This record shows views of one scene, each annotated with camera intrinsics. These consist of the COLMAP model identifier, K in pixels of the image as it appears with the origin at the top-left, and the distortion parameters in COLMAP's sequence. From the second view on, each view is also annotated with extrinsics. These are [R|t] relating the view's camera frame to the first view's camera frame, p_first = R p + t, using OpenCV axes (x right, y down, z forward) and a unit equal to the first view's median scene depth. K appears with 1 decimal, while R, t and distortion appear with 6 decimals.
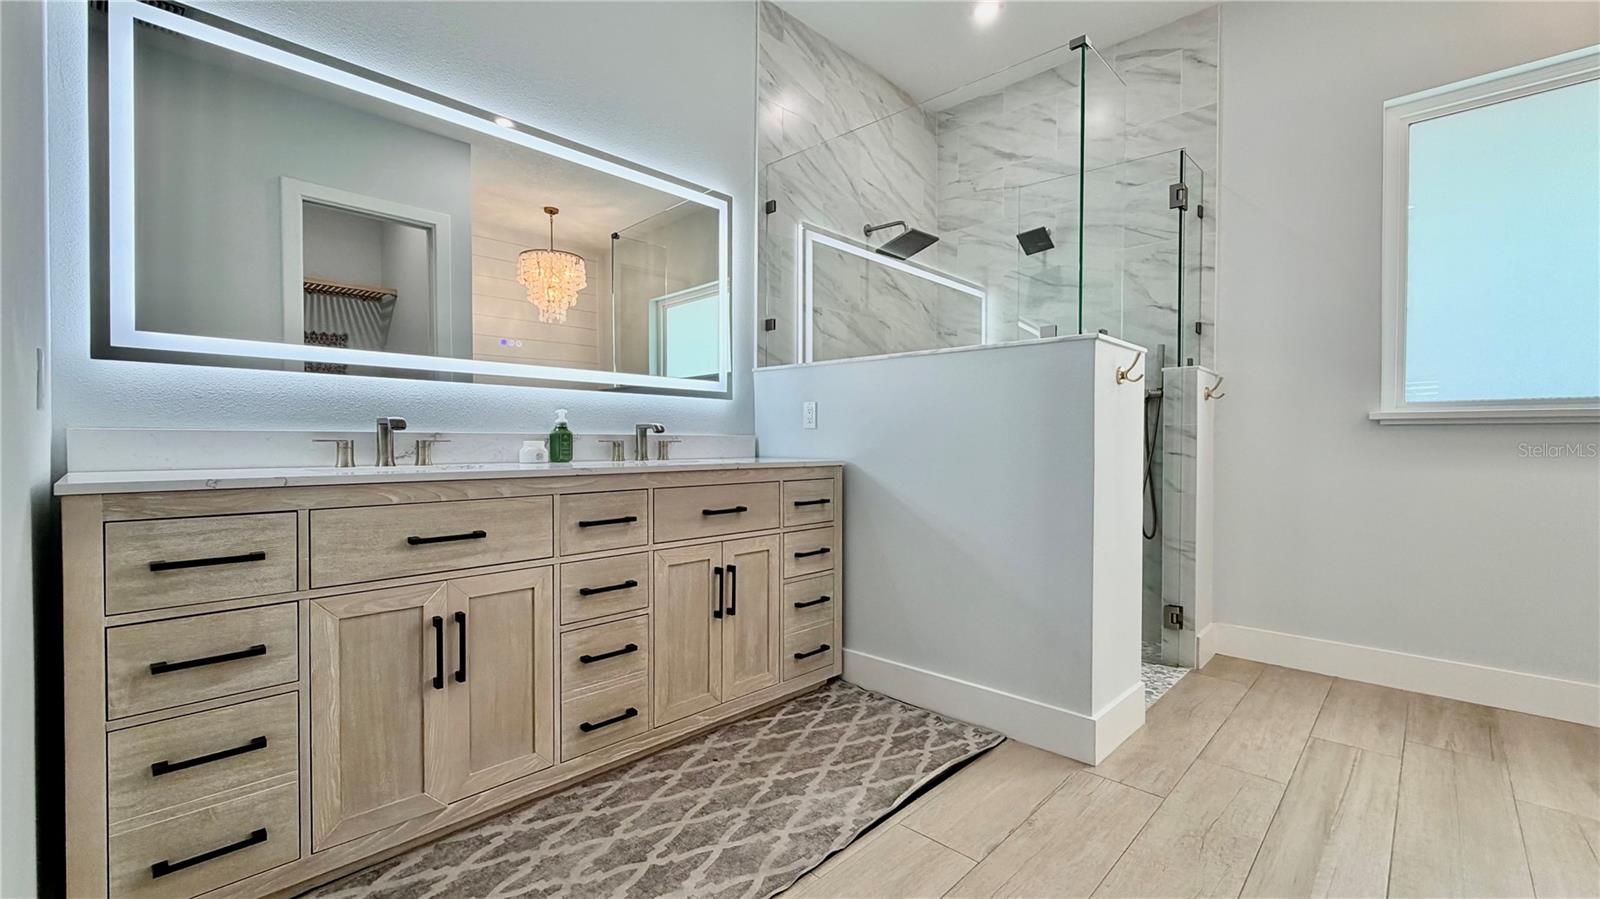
lens RADIAL K [[657.8, 0, 795.9], [0, 657.8, 449.1], [0, 0, 1]] dist [-0.000397, 0.000359]
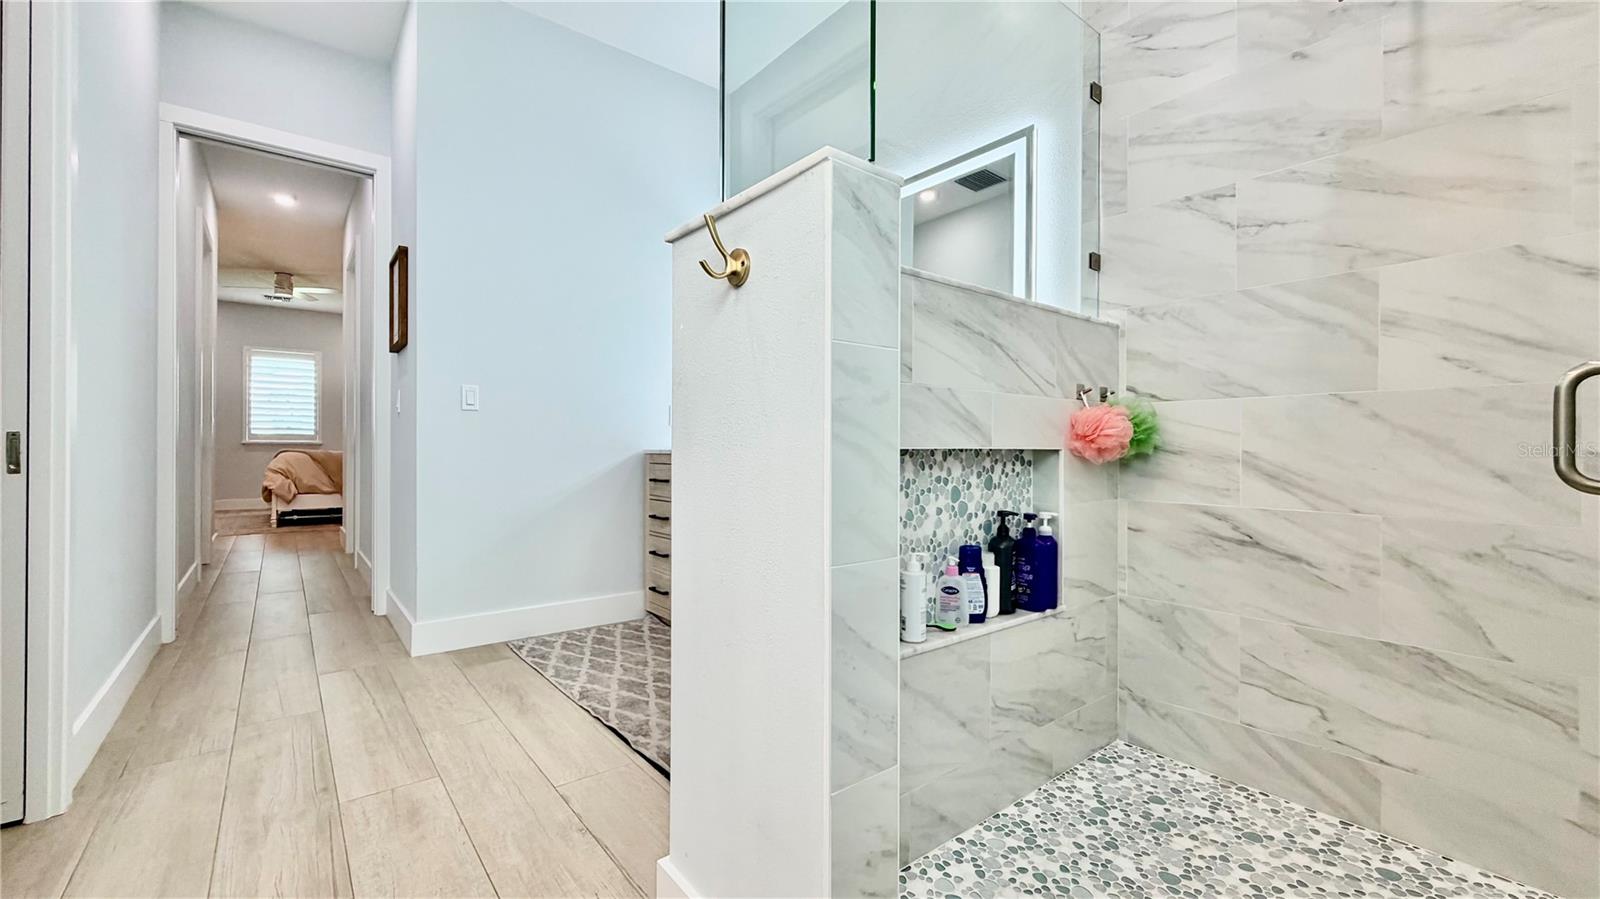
lens RADIAL K [[640.2, 0, 795.9], [0, 640.2, 448.9], [0, 0, 1]] dist [-0.000696, 0.000184]
pose [[-0.118521, -0.006994, -0.992927, 1.214408], [-0.018448, 0.999818, -0.004840, 0.033377], [0.992780, 0.017744, -0.118628, 1.395455]]
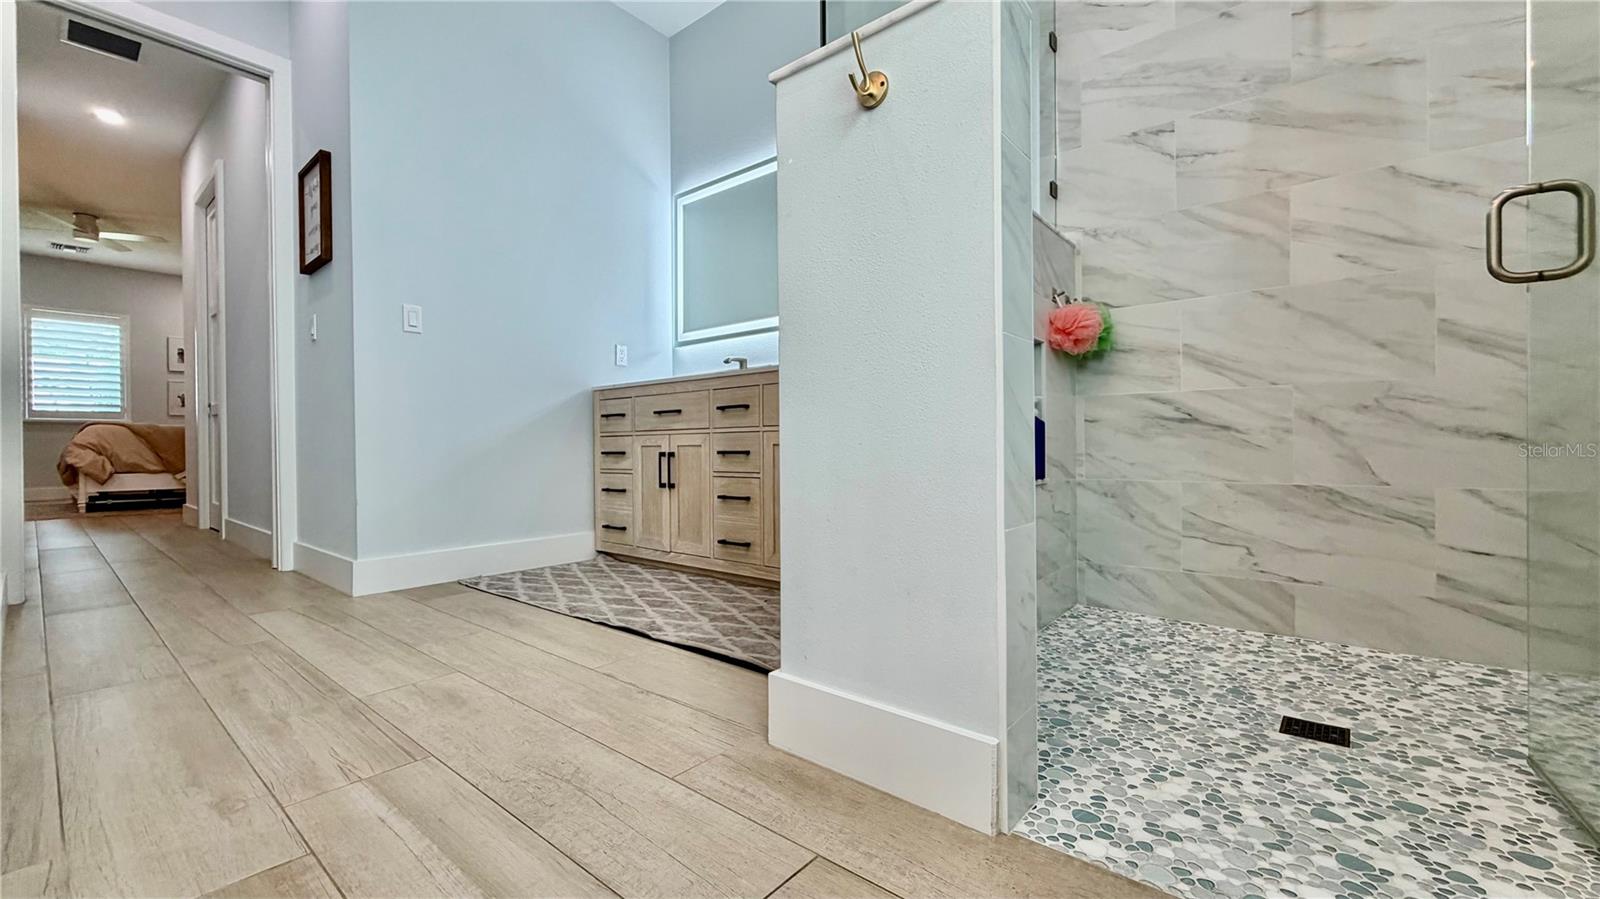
lens RADIAL K [[630.8, 0, 794.2], [0, 630.8, 447.5], [0, 0, 1]] dist [0.000101, -0.000338]
pose [[0.082606, -0.001601, -0.996581, 1.258556], [-0.004511, 0.999988, -0.001980, 0.225390], [0.996572, 0.004659, 0.082597, 1.137595]]
